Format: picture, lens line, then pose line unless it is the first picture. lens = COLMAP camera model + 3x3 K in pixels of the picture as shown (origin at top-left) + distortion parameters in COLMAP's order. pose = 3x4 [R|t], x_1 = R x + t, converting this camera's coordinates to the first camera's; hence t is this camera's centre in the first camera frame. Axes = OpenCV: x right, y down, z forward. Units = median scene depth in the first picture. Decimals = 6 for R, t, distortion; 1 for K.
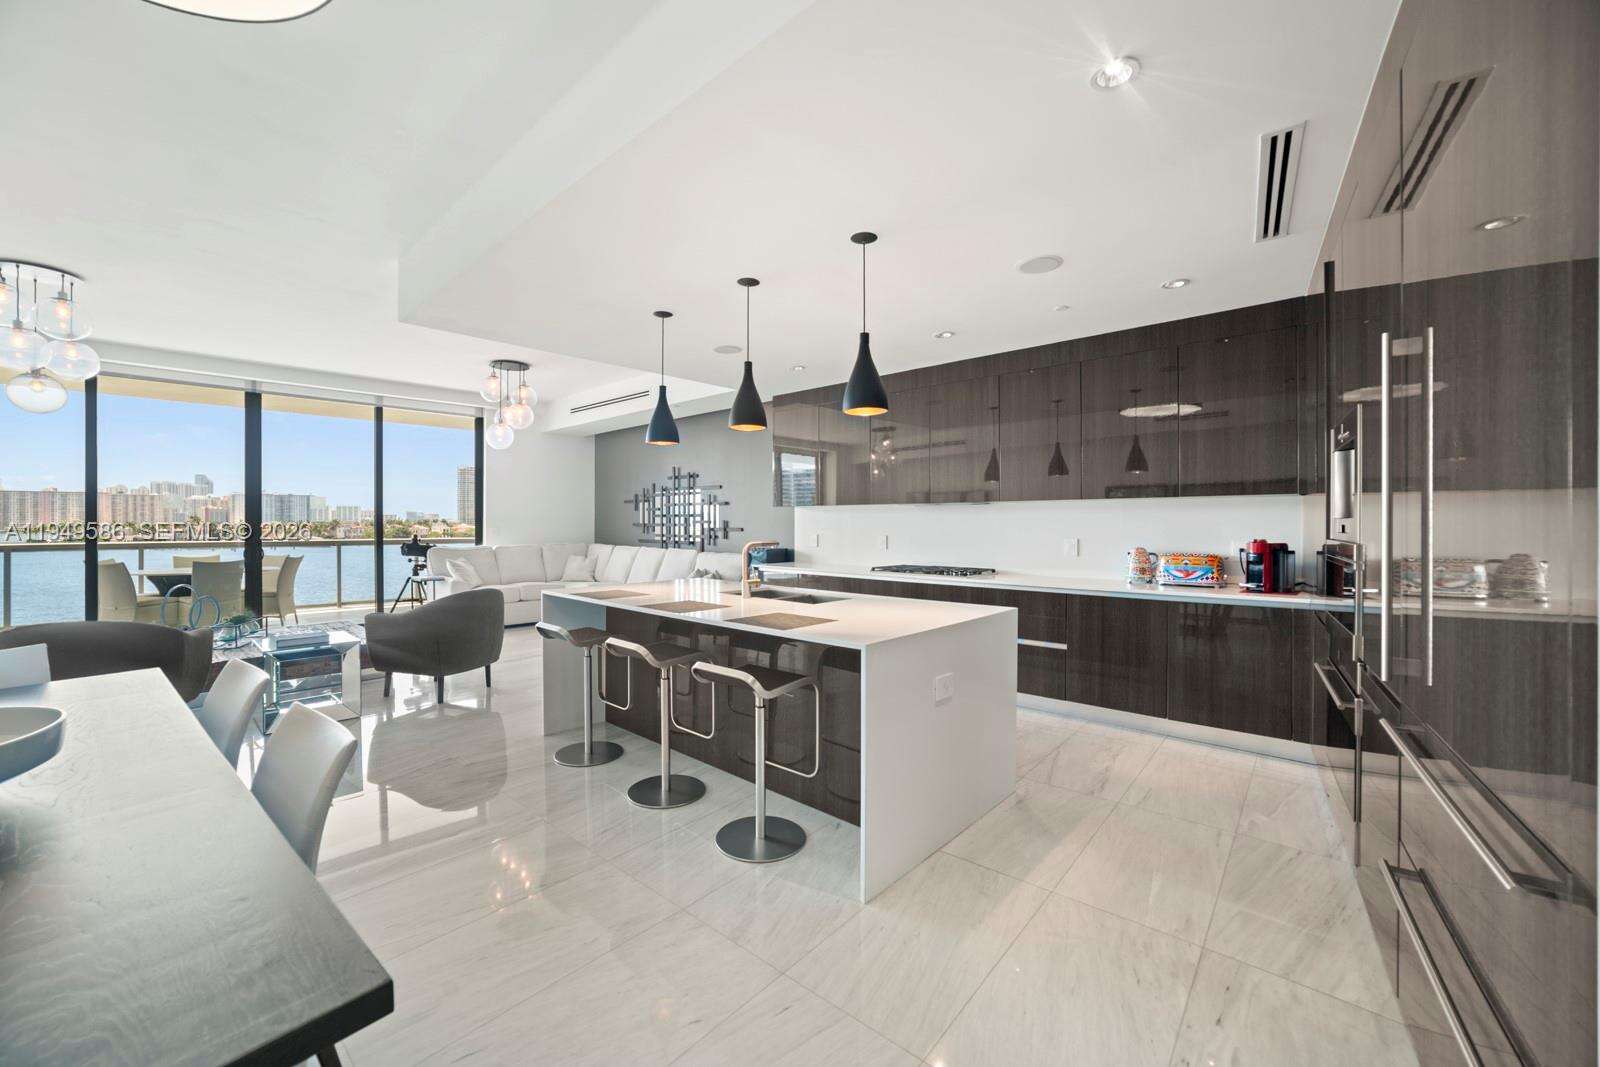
lens RADIAL K [[634.4, 0, 797.3], [0, 634.4, 521.2], [0, 0, 1]] dist [-0.042020, 0.015881]
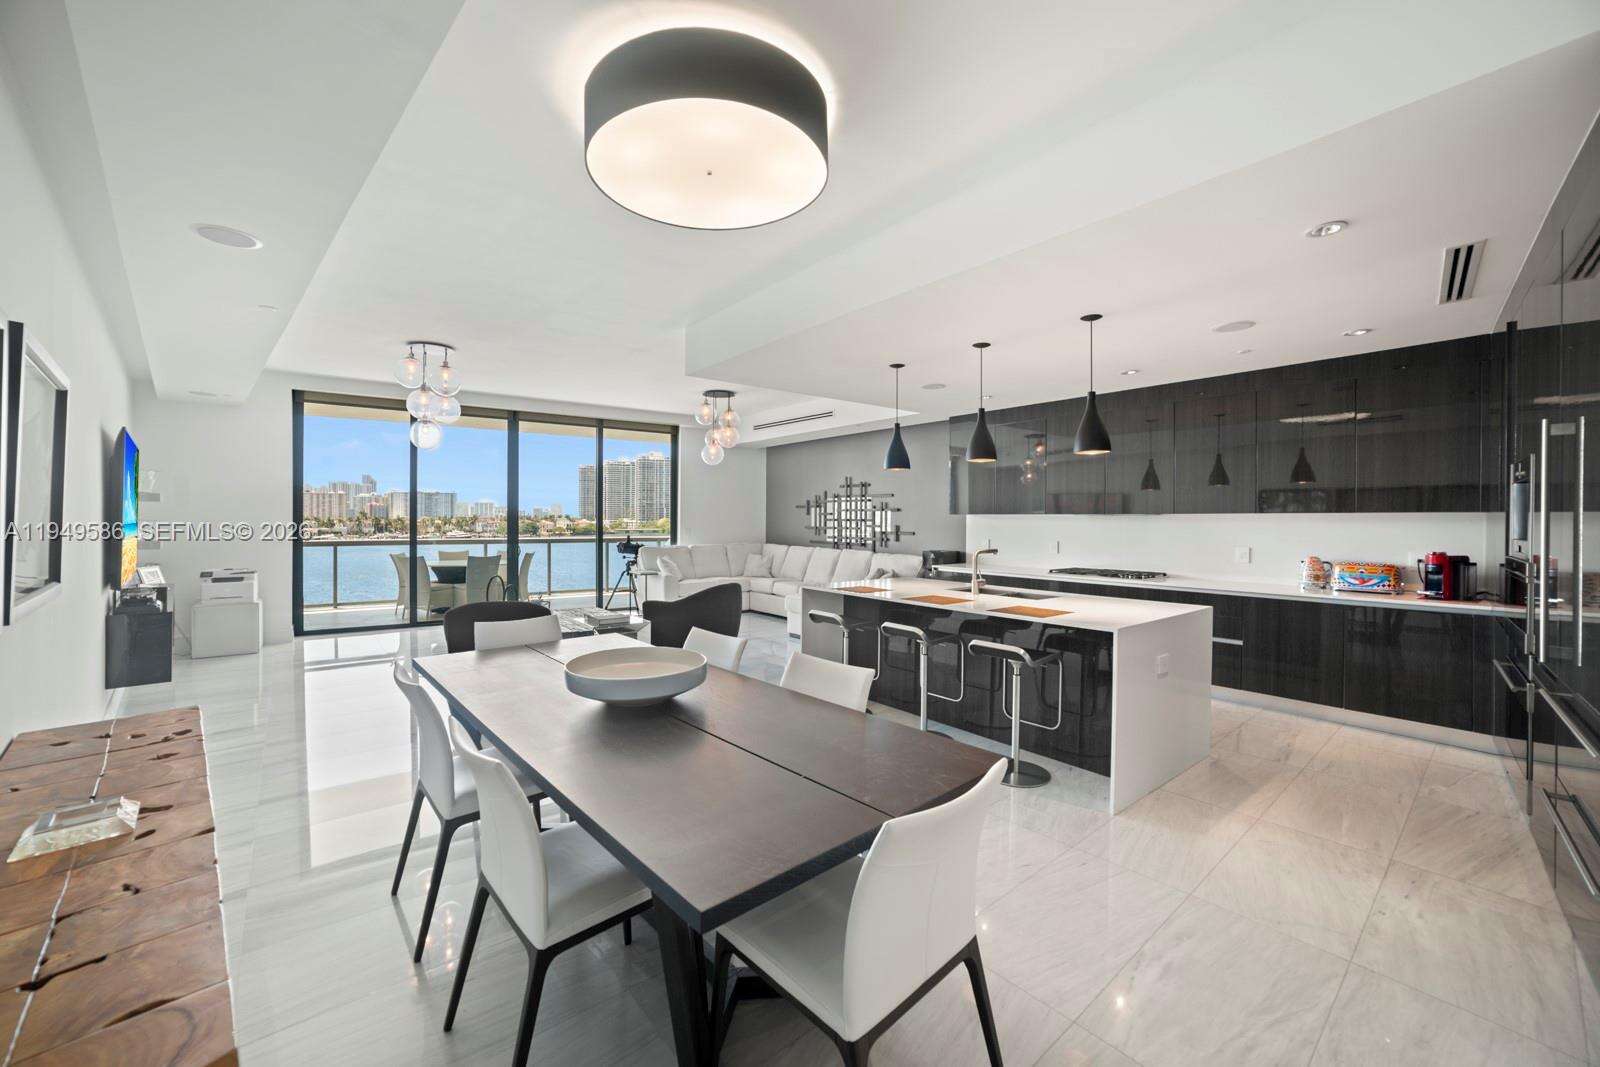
lens RADIAL K [[634.4, 0, 797.3], [0, 634.4, 521.2], [0, 0, 1]] dist [-0.042020, 0.015881]
pose [[0.986279, 0.004175, -0.165036, -0.147794], [-0.003304, 0.999979, 0.005556, -0.019900], [0.165056, -0.004935, 0.986272, -0.198088]]
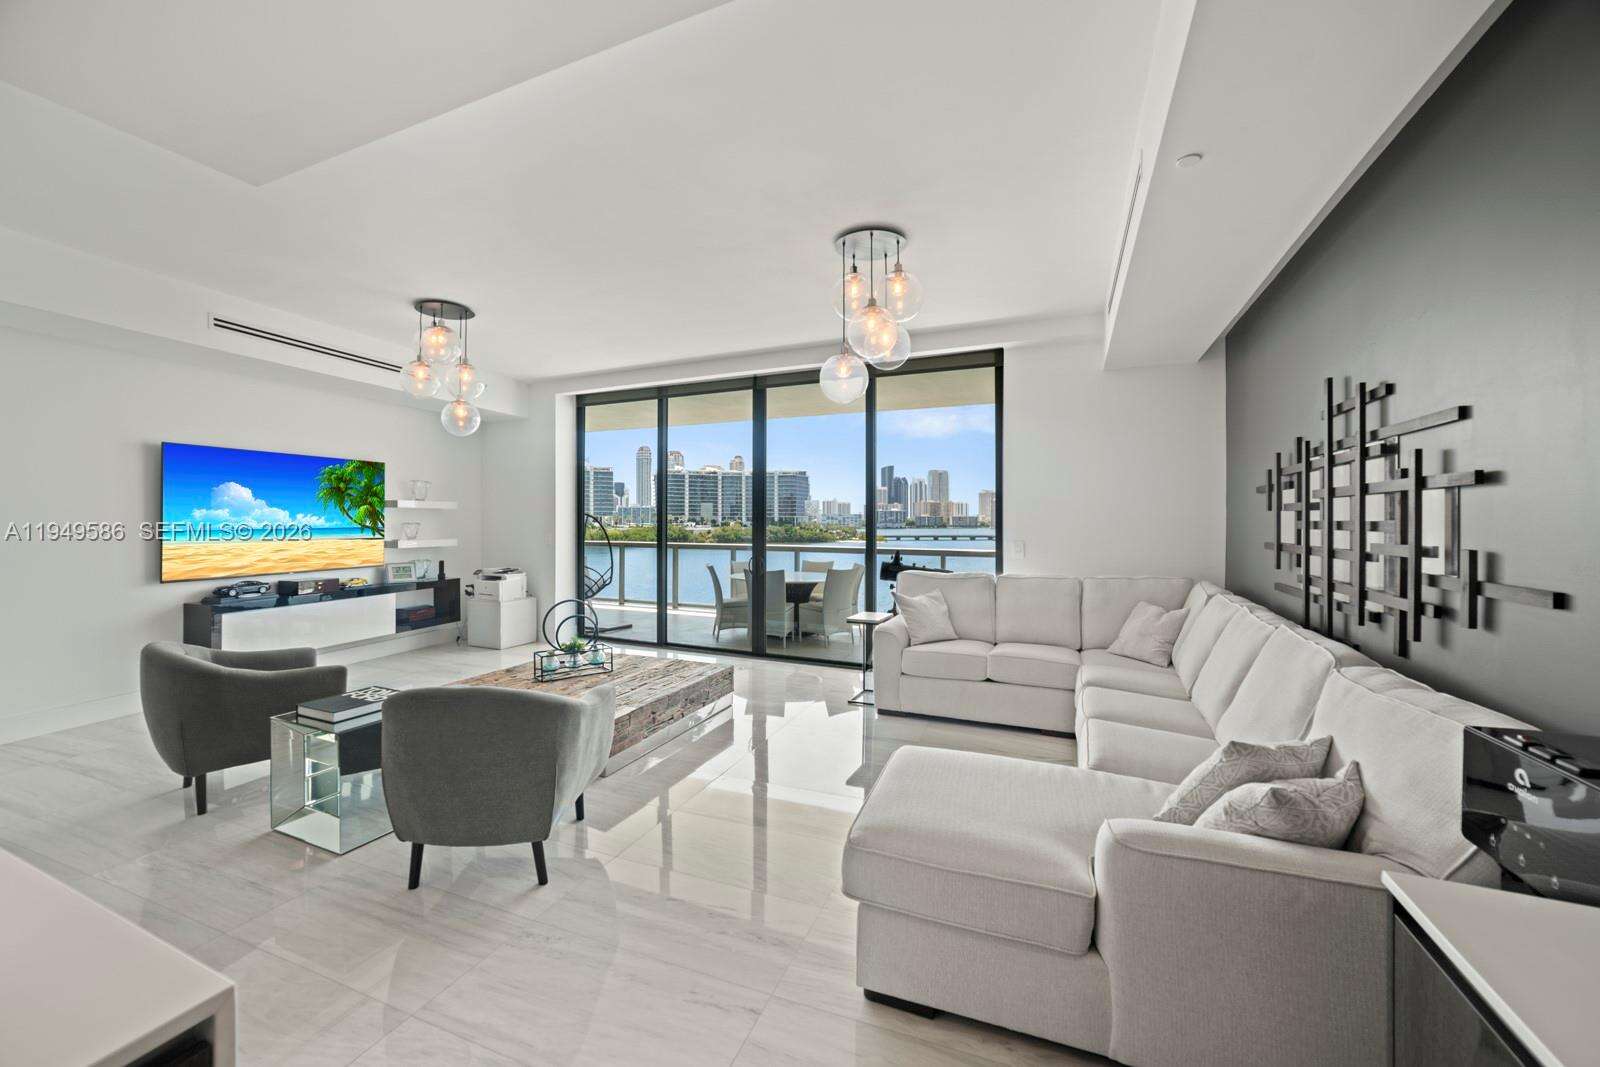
lens RADIAL K [[634.4, 0, 797.3], [0, 634.4, 521.2], [0, 0, 1]] dist [-0.042020, 0.015881]
pose [[0.333117, 0.000797, -0.942885, 0.031111], [-0.000467, 1.000000, 0.000681, -0.017635], [0.942885, 0.000214, 0.333117, 0.978415]]
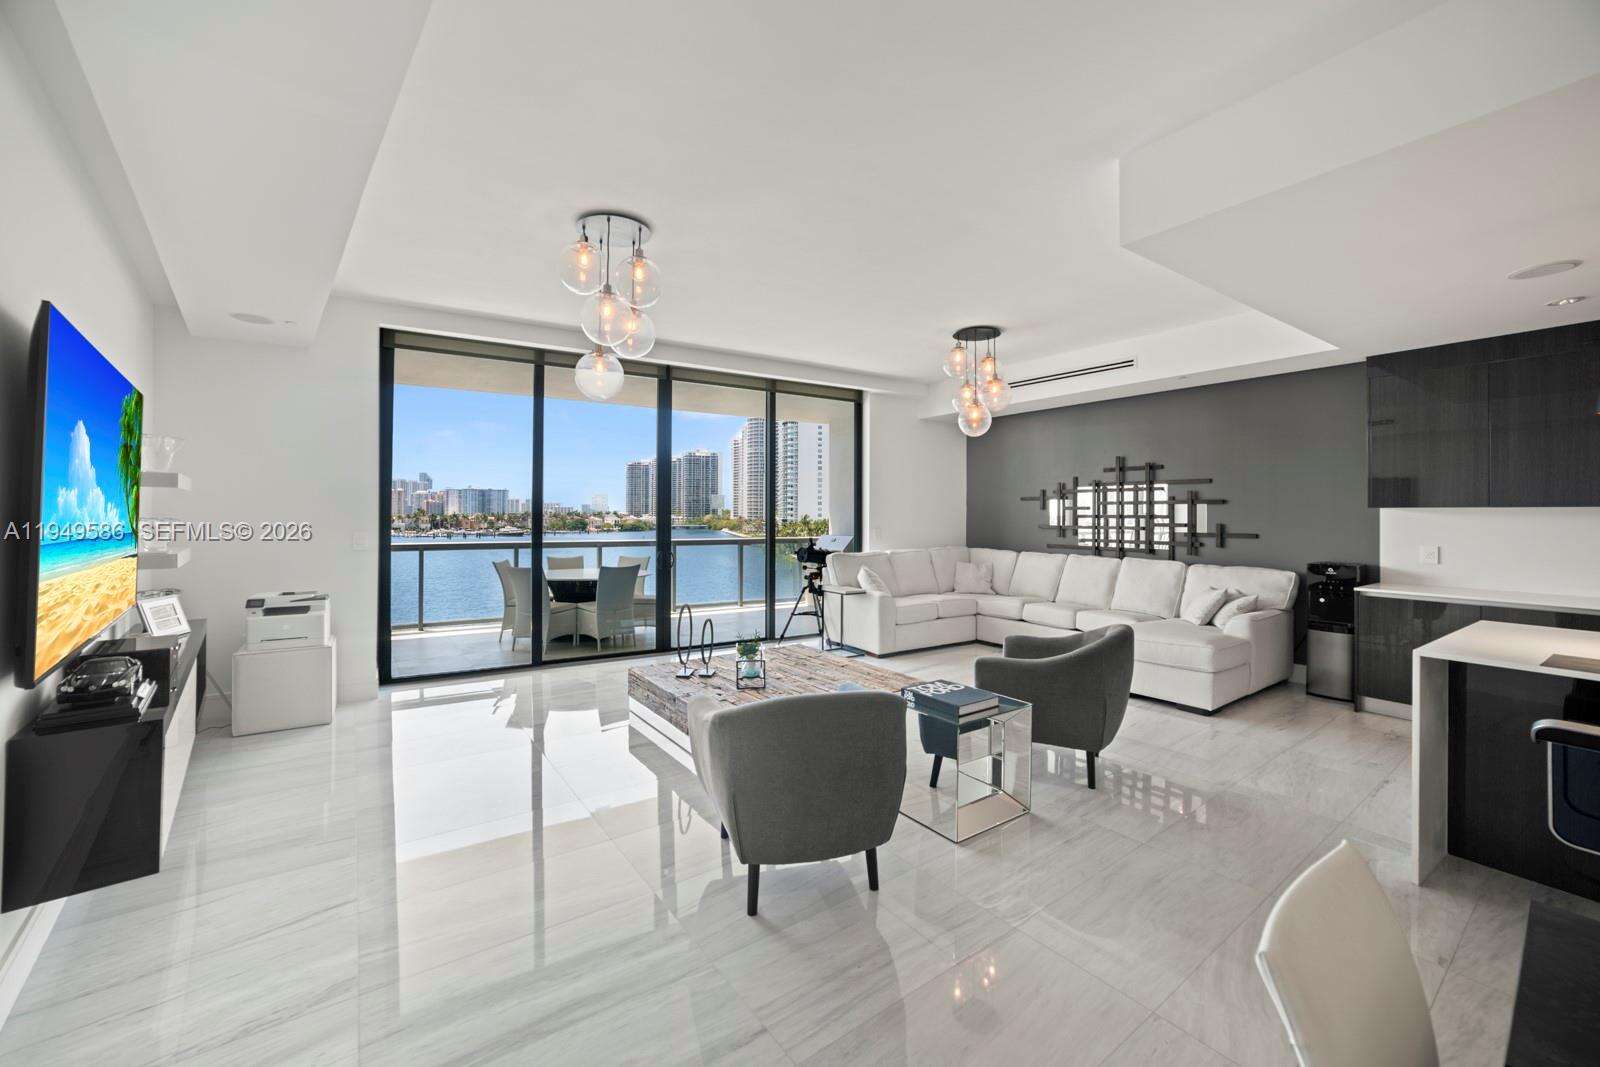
lens RADIAL K [[637.9, 0, 797.4], [0, 637.9, 507.0], [0, 0, 1]] dist [-0.049935, 0.017391]
pose [[0.973244, -0.000586, -0.229774, -0.638522], [-0.001824, 0.999946, -0.010275, -0.018850], [0.229767, 0.010419, 0.973190, 0.195446]]
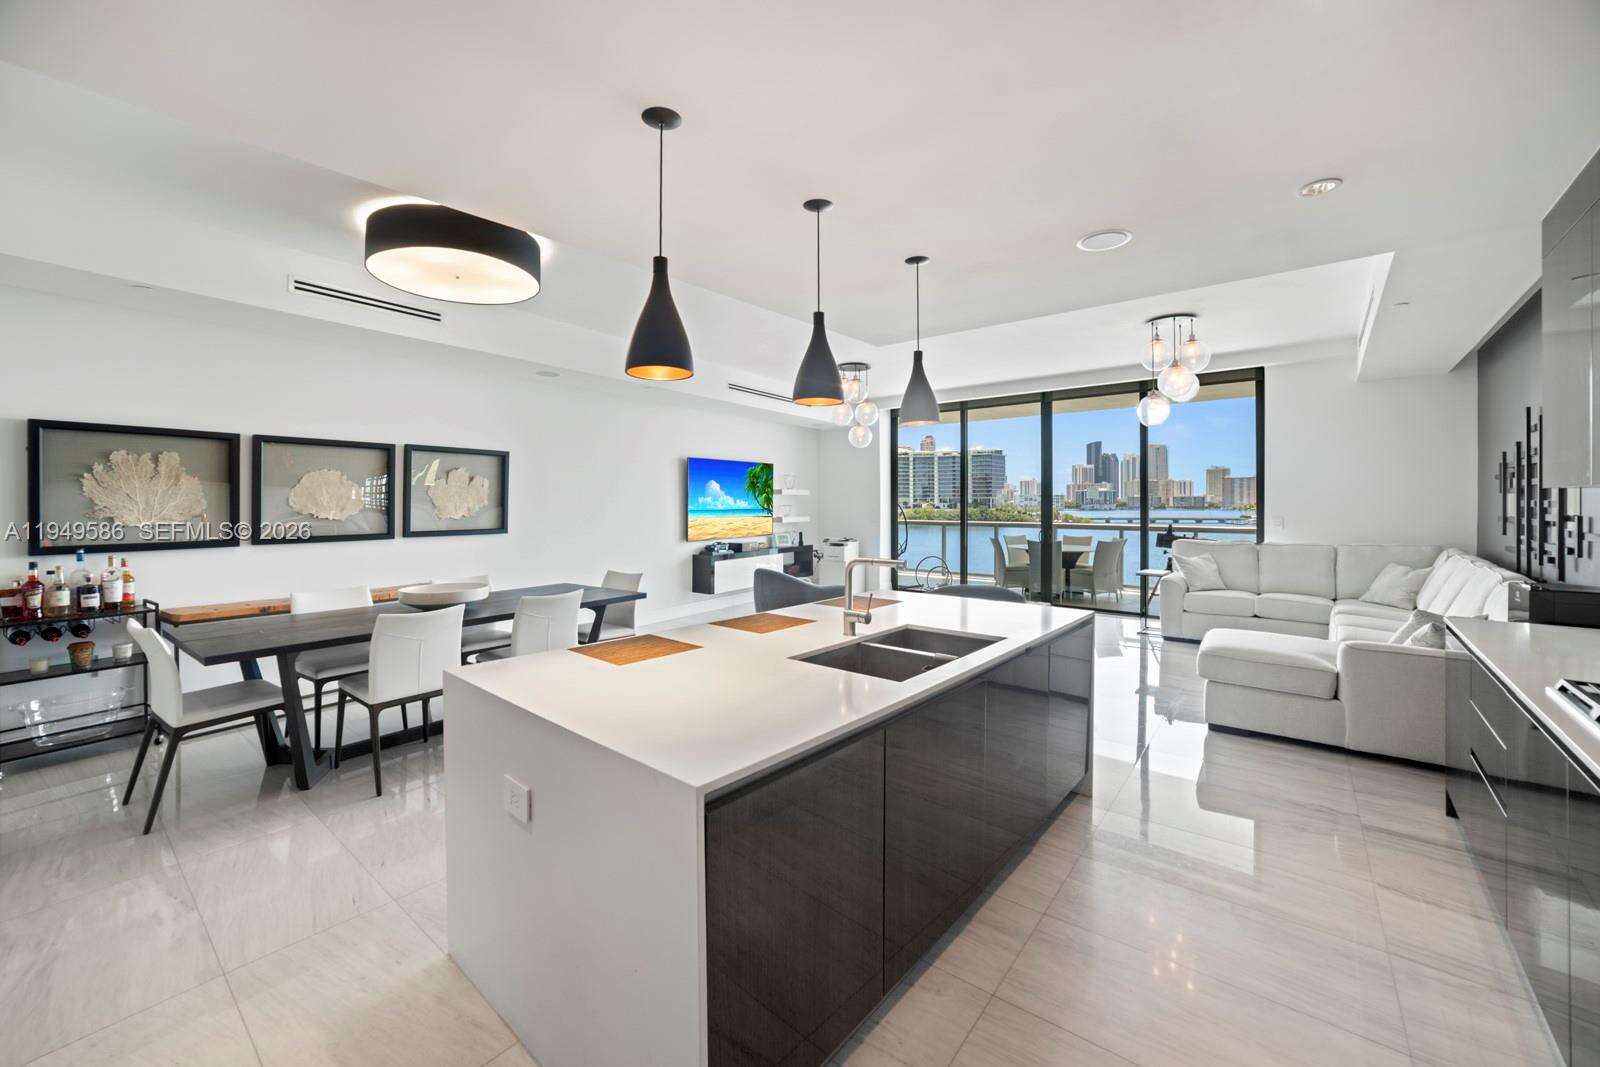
lens RADIAL K [[645.1, 0, 798.9], [0, 645.1, 506.3], [0, 0, 1]] dist [-0.041206, 0.019403]
pose [[0.050336, 0.004761, -0.998721, 0.443374], [0.004709, 0.999976, 0.005005, -0.018987], [0.998721, -0.004955, 0.050313, 0.604772]]
